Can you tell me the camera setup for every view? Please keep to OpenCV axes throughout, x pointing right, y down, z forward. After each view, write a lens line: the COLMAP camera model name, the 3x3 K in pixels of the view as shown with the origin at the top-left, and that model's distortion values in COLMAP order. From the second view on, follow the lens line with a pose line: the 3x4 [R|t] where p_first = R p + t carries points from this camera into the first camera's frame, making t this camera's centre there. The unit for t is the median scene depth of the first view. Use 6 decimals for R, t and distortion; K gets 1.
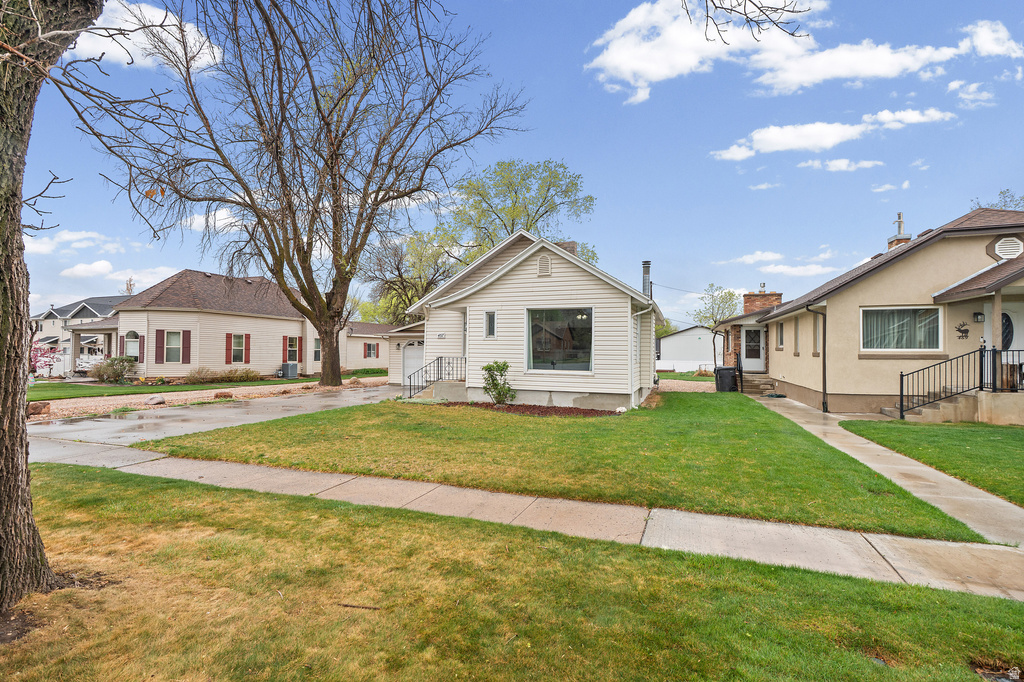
lens RADIAL K [[468.5, 0, 513.8], [0, 468.5, 333.9], [0, 0, 1]] dist [-0.000569, -0.000172]
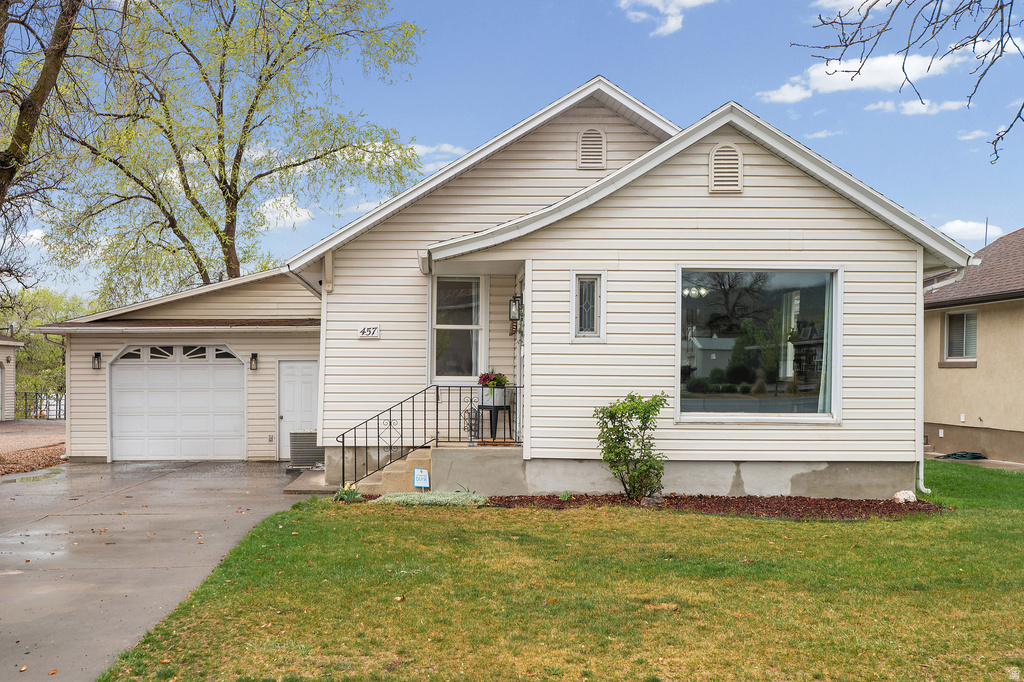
lens RADIAL K [[1026.7, 0, 495.6], [0, 1026.7, 391.5], [0, 0, 1]] dist [-0.003546, 0.000000]
pose [[0.932693, -0.011409, 0.360492, -0.470148], [-0.007839, 0.998622, 0.051885, 0.009694], [-0.360587, -0.051219, 0.931318, 0.196956]]
